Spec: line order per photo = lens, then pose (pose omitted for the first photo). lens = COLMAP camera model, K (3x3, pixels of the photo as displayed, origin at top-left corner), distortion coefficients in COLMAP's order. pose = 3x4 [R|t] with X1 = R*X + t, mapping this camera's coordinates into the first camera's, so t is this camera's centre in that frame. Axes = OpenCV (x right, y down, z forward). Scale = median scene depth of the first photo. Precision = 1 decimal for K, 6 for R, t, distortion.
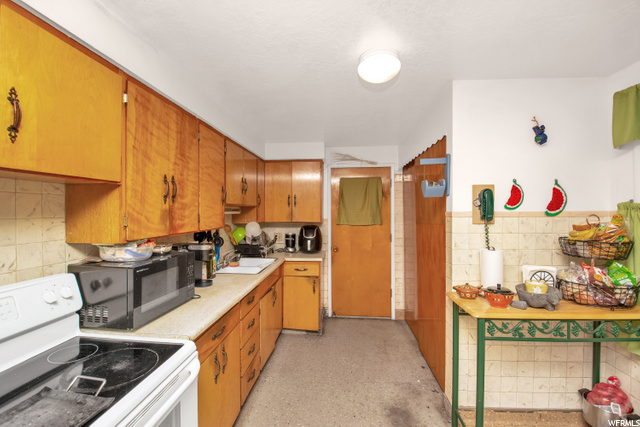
lens RADIAL K [[284.3, 0, 320.0], [0, 284.3, 213.5], [0, 0, 1]] dist [0.000073, -0.015668]
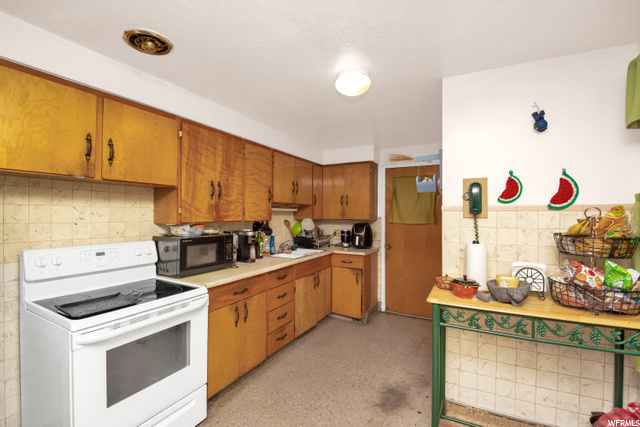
lens RADIAL K [[284.3, 0, 320.0], [0, 284.3, 213.5], [0, 0, 1]] dist [0.000073, -0.015668]
pose [[0.920441, 0.005438, -0.390843, 0.474210], [-0.010709, 0.999879, -0.011307, 0.039079], [0.390734, 0.014593, 0.920388, -0.121016]]
